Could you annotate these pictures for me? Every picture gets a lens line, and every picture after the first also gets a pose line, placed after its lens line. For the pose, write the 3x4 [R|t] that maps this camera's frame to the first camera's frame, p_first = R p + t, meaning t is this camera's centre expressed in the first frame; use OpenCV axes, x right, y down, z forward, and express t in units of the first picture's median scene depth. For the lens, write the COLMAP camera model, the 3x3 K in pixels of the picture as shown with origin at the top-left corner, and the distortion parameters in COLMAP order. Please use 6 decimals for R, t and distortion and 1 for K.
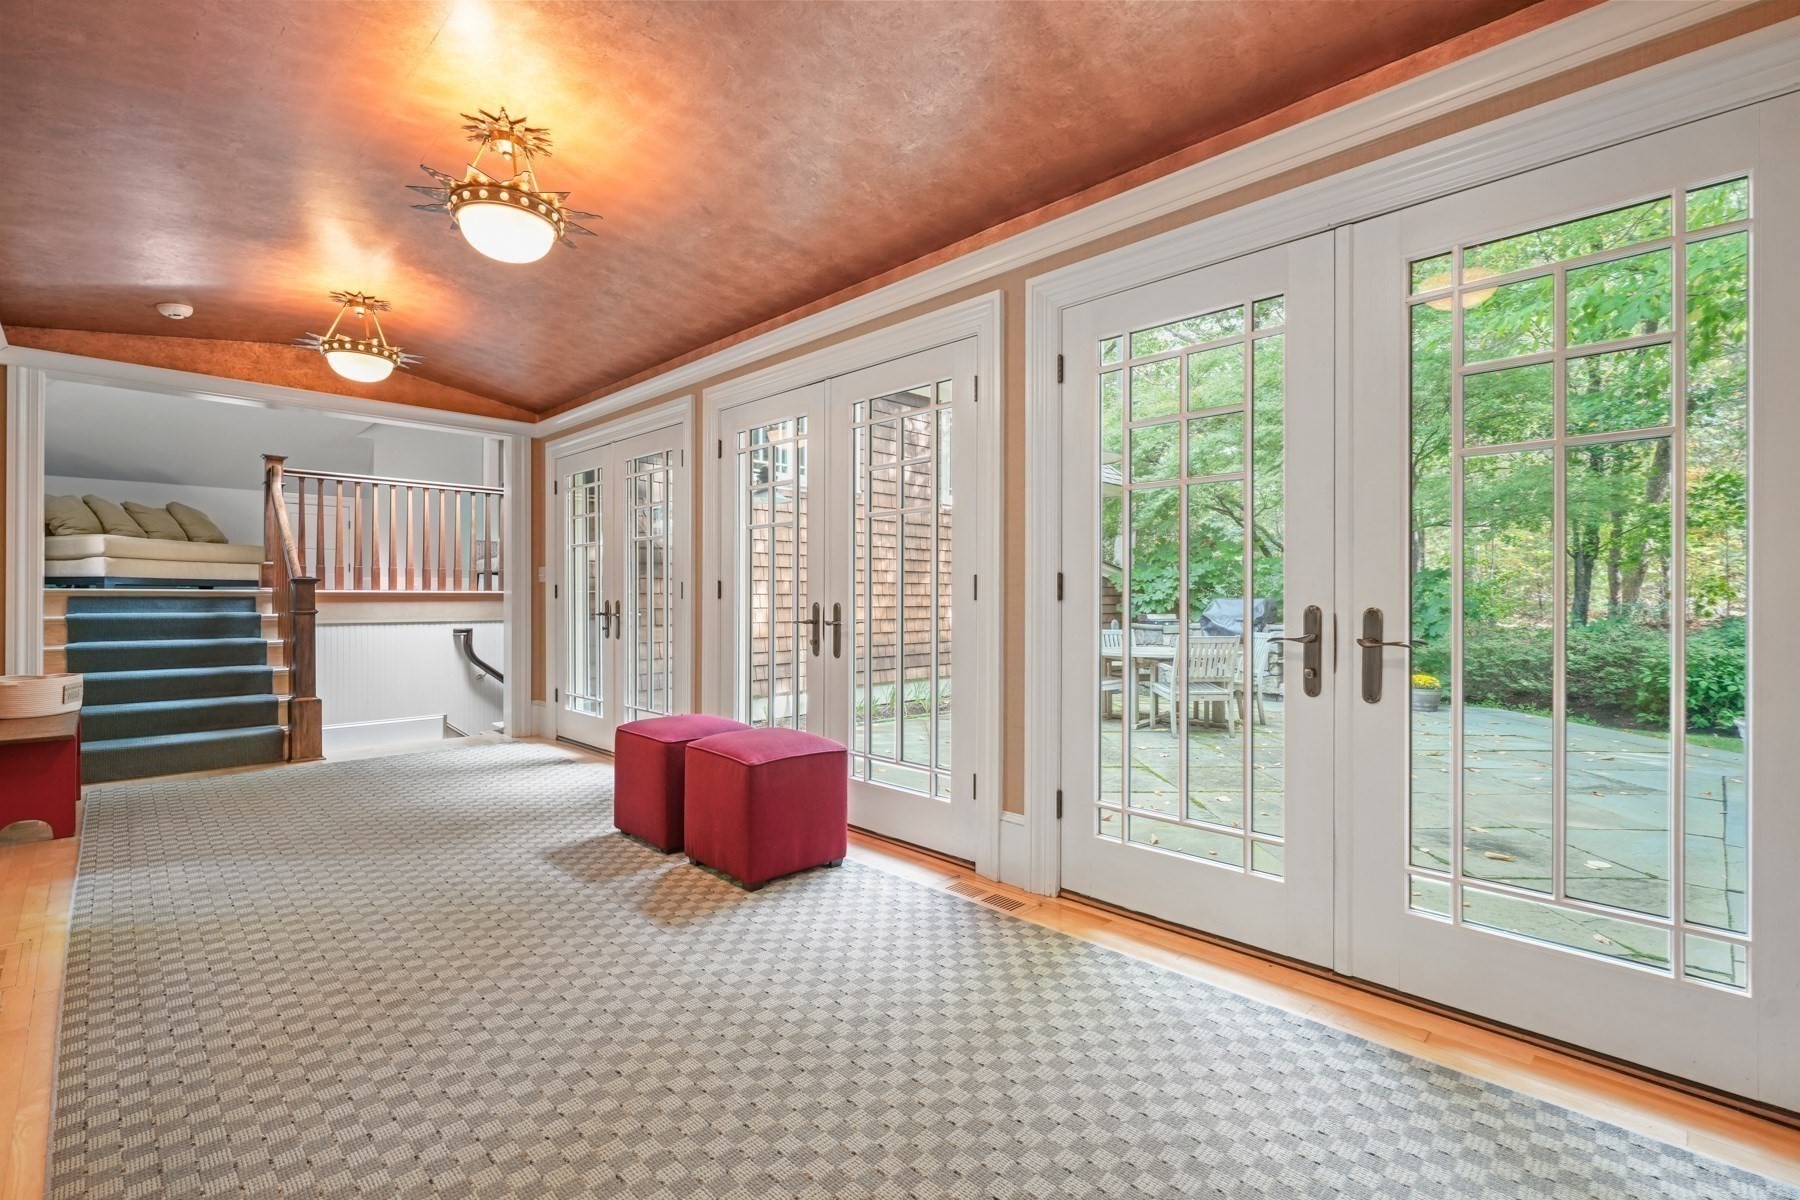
lens RADIAL K [[797.5, 0, 906.6], [0, 797.5, 594.5], [0, 0, 1]] dist [0.002751, -0.000591]
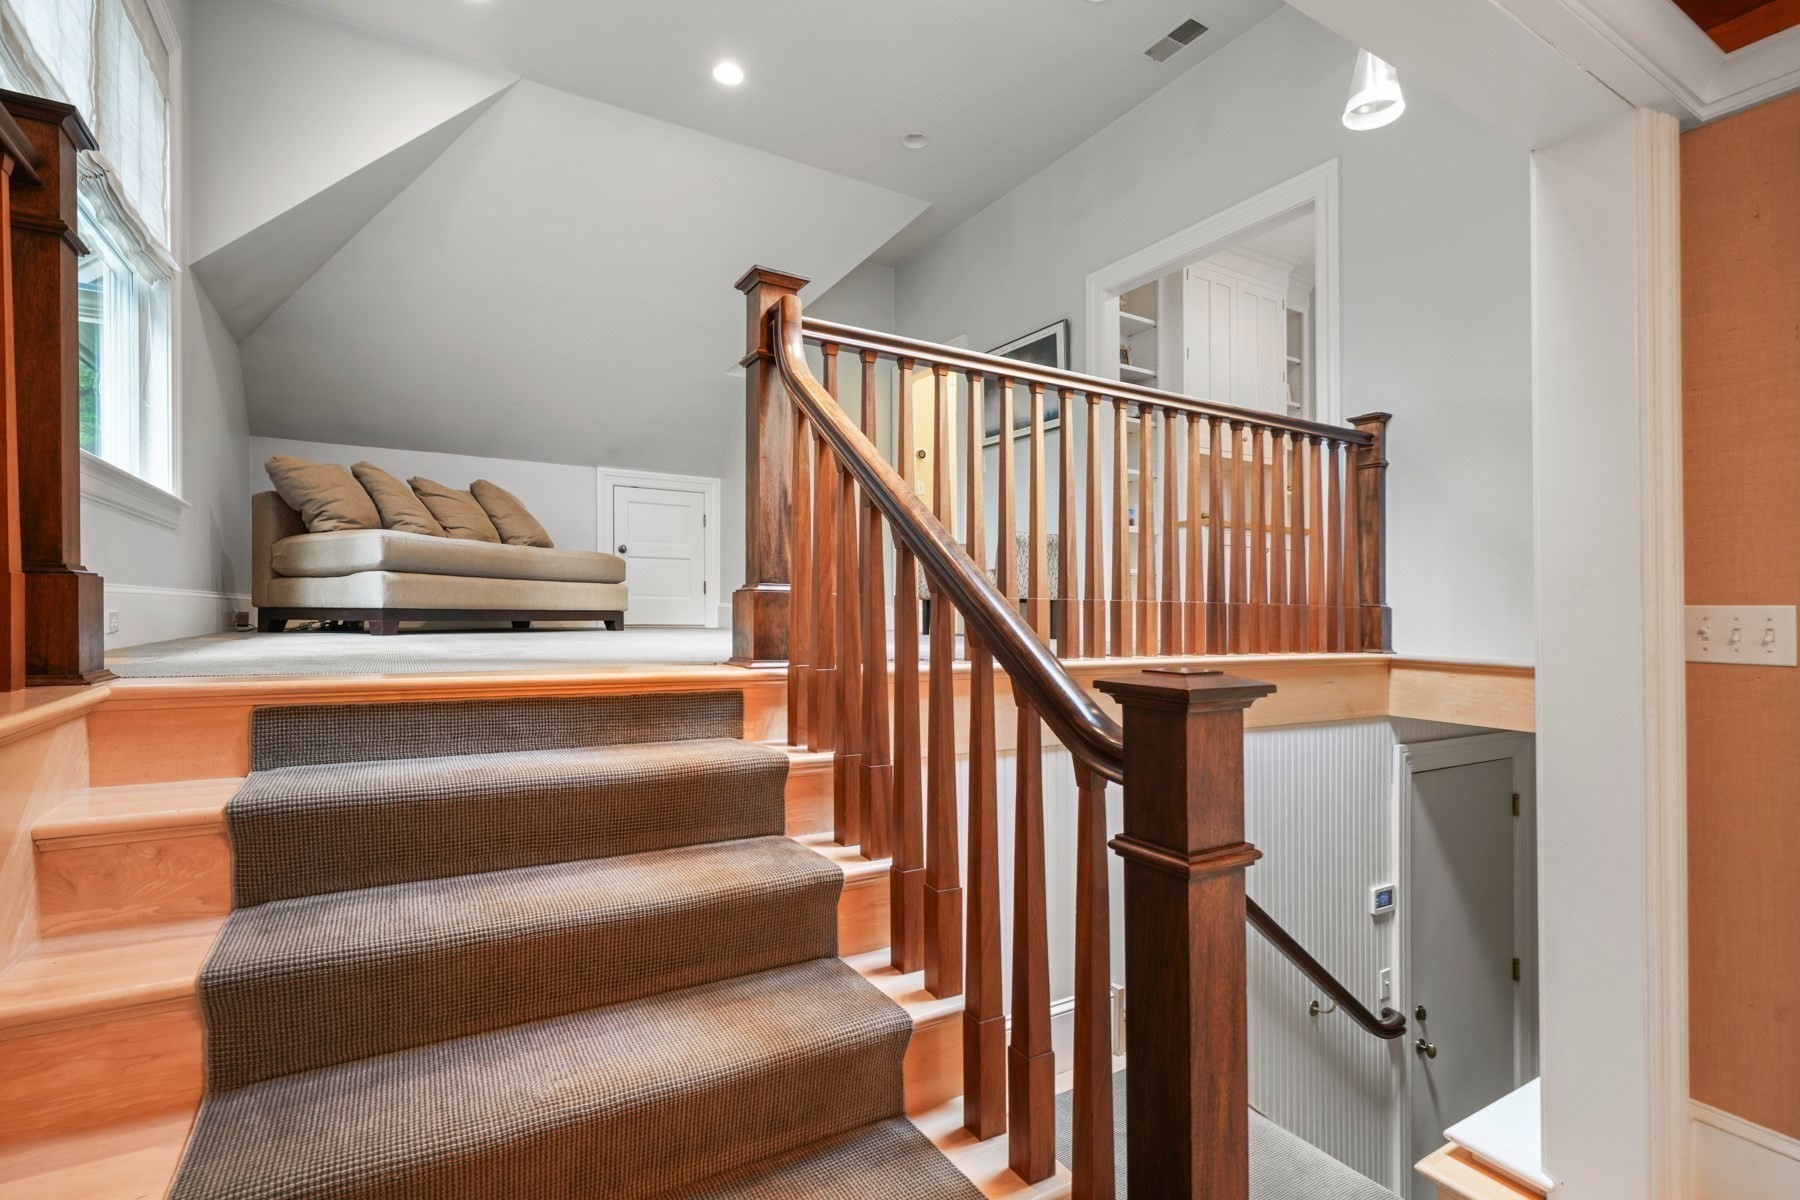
lens RADIAL K [[862.3, 0, 897.9], [0, 862.3, 604.8], [0, 0, 1]] dist [-0.001925, -0.000129]
pose [[0.966560, 0.003299, -0.256421, -0.538143], [-0.004304, 0.999985, -0.003359, -0.025633], [0.256406, 0.004350, 0.966559, 0.546210]]
